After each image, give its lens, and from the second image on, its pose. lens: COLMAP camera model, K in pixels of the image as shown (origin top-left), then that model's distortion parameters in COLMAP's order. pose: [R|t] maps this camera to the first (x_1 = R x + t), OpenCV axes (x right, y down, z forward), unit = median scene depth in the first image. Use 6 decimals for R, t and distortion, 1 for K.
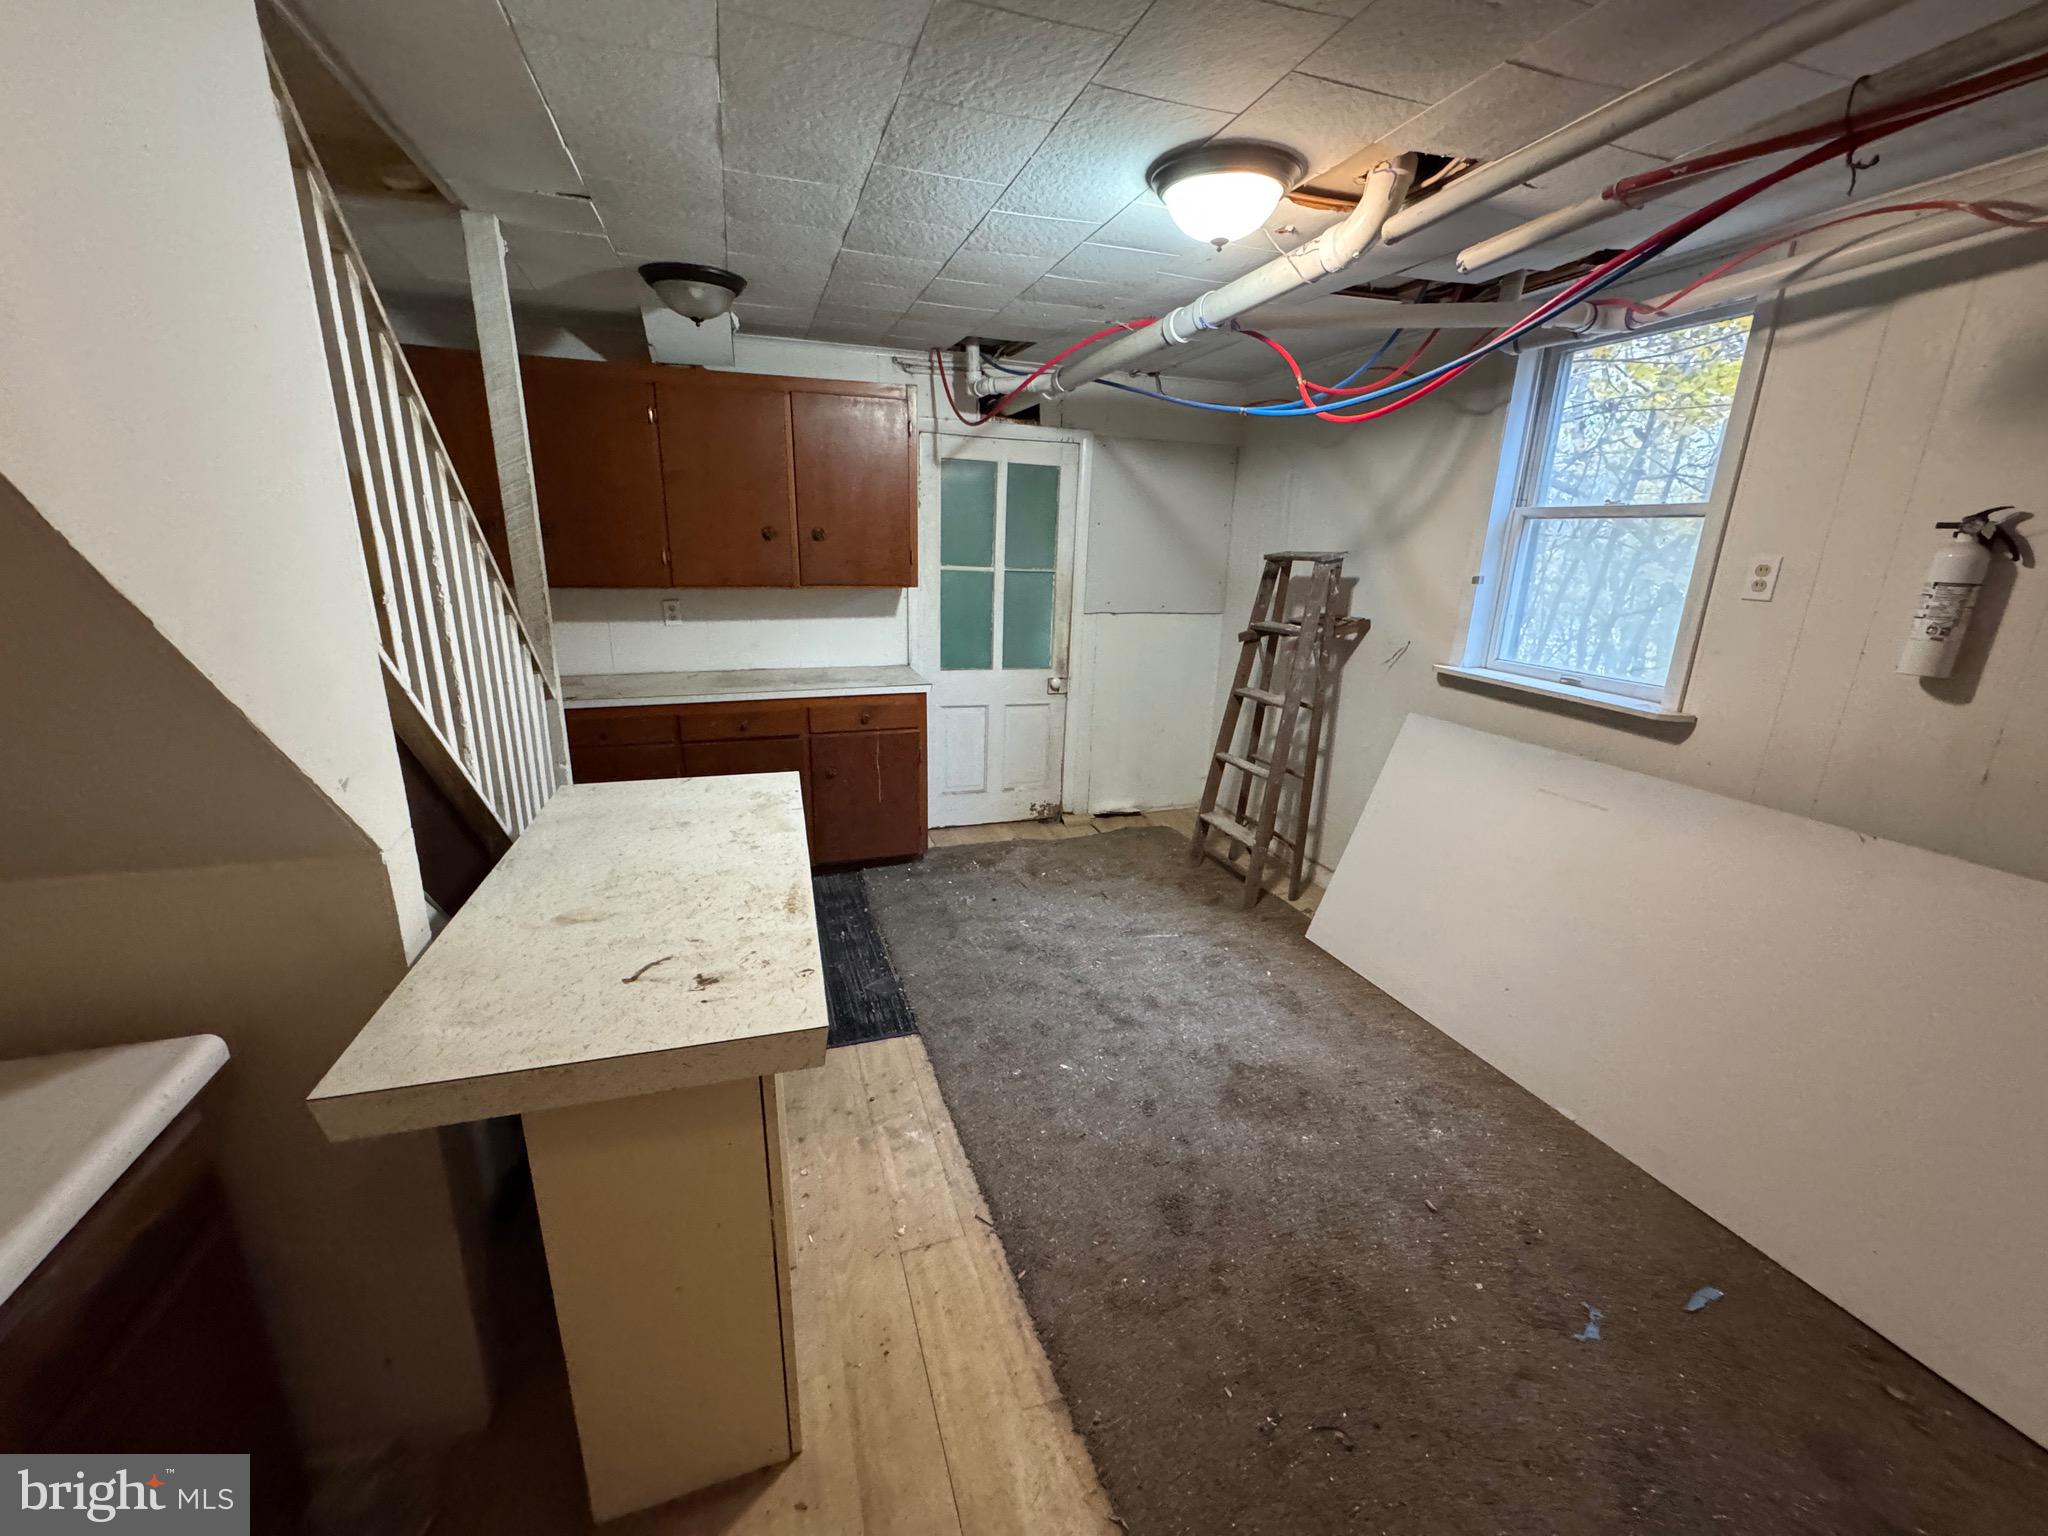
lens RADIAL K [[810.2, 0, 1022.8], [0, 810.2, 767.0], [0, 0, 1]] dist [-0.006407, 0.000713]
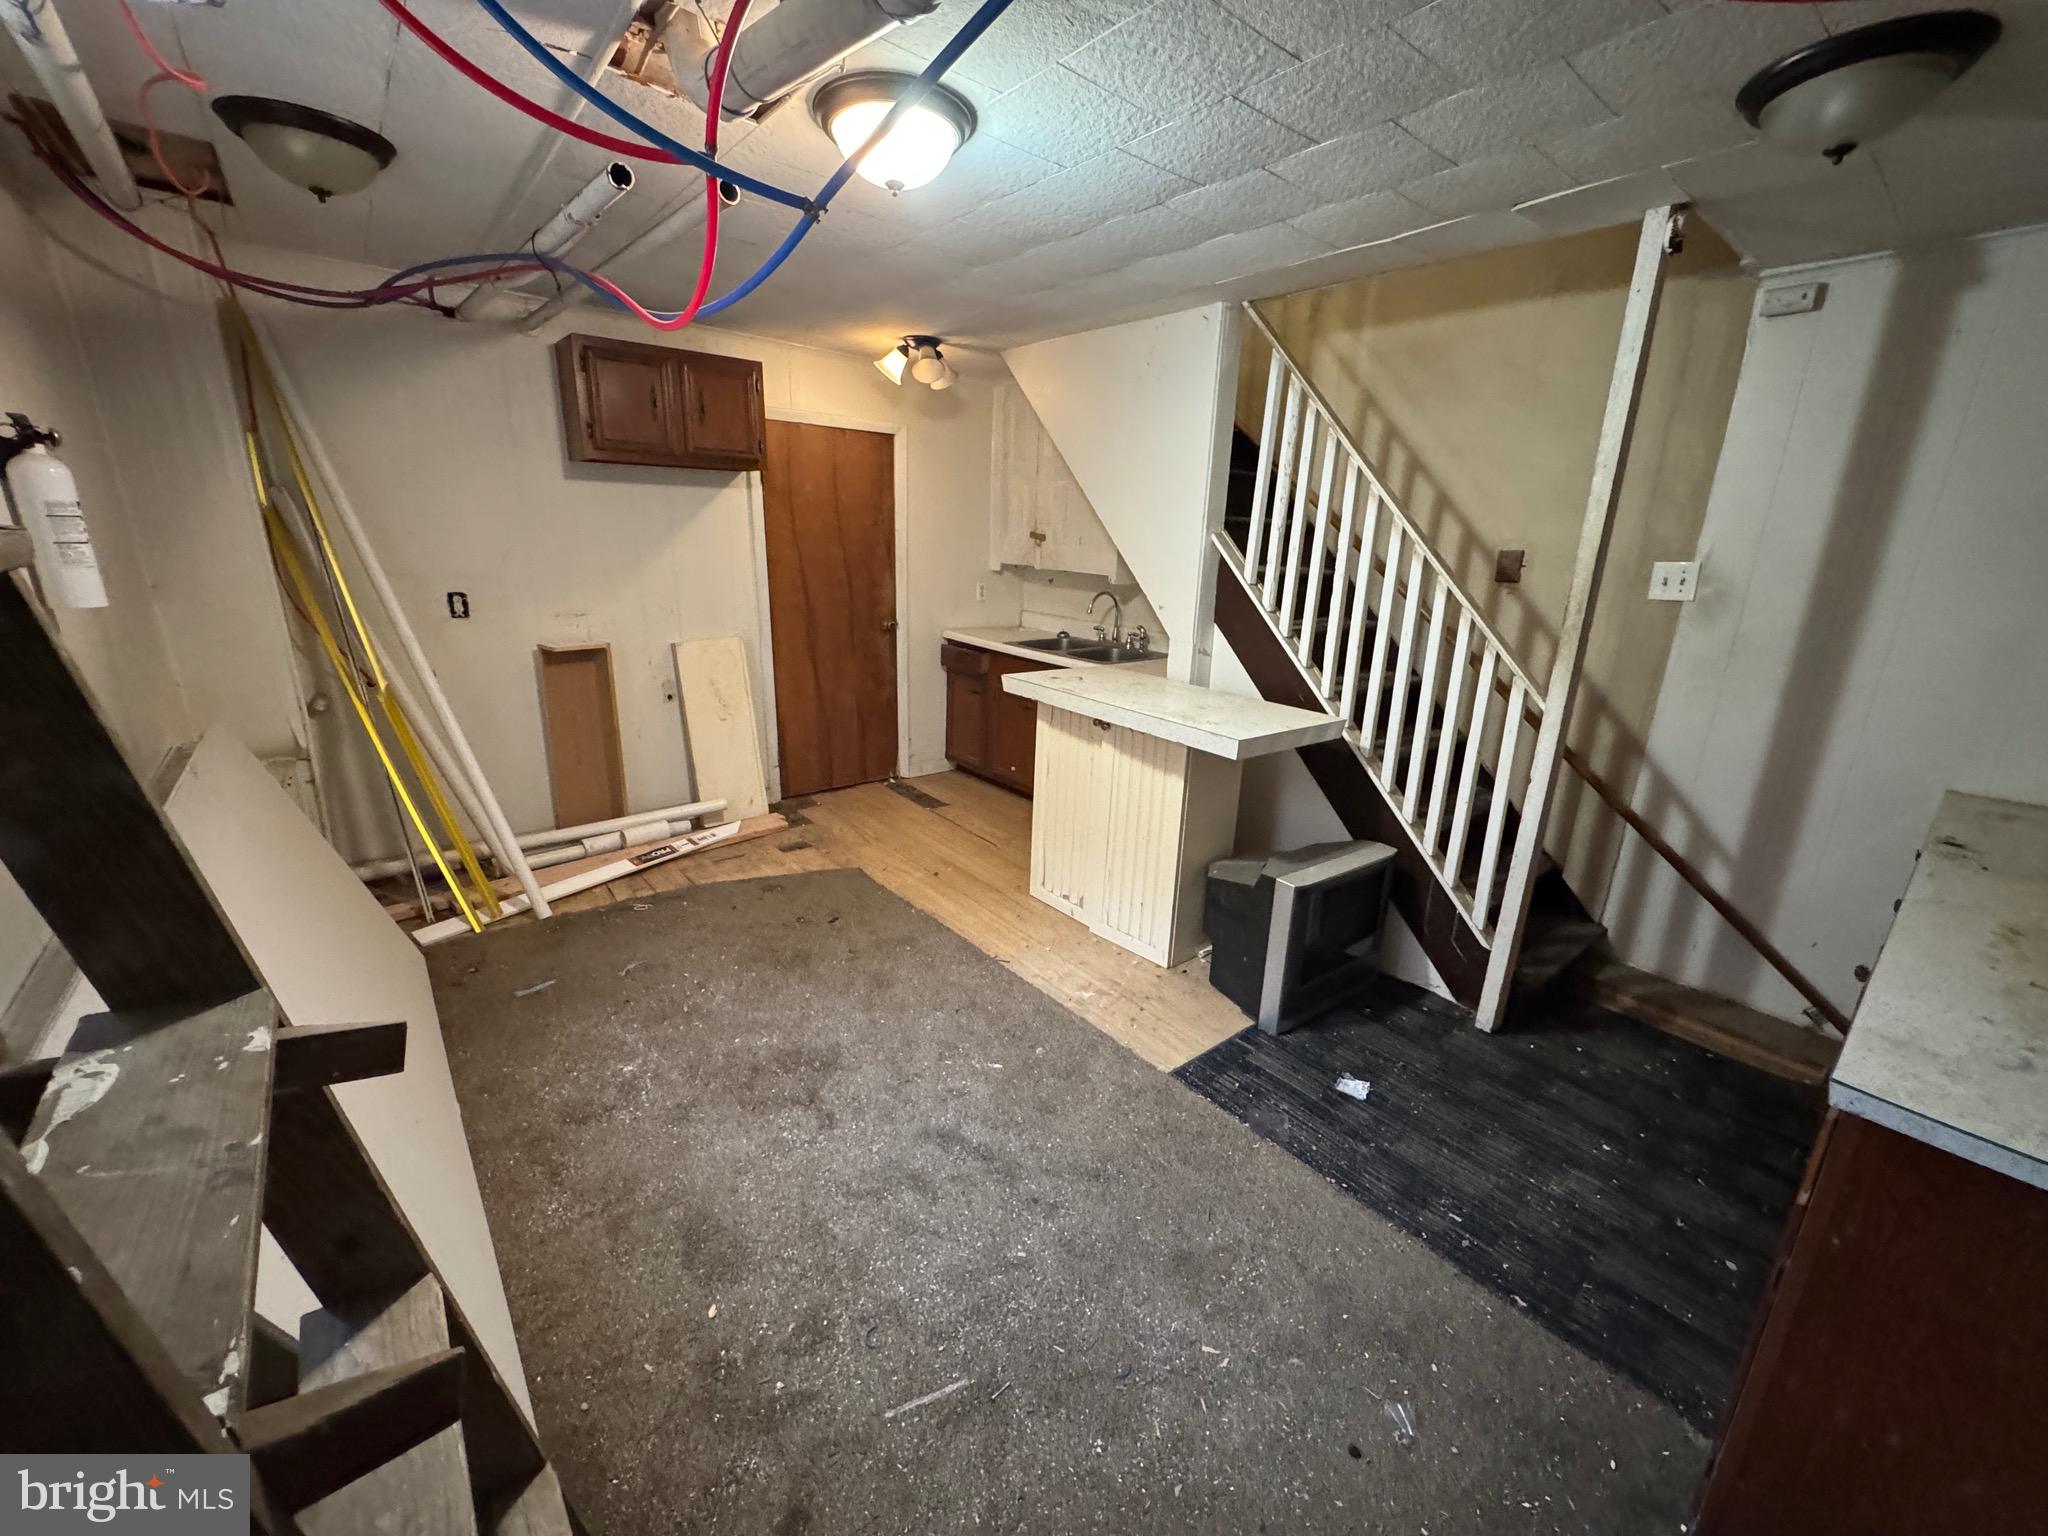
lens RADIAL K [[810.2, 0, 1025.1], [0, 810.2, 761.7], [0, 0, 1]] dist [-0.006407, 0.000713]
pose [[-0.933207, 0.046828, -0.356276, 0.355546], [-0.147924, 0.853507, 0.499644, -0.432857], [0.327481, 0.518973, -0.789572, 1.622549]]
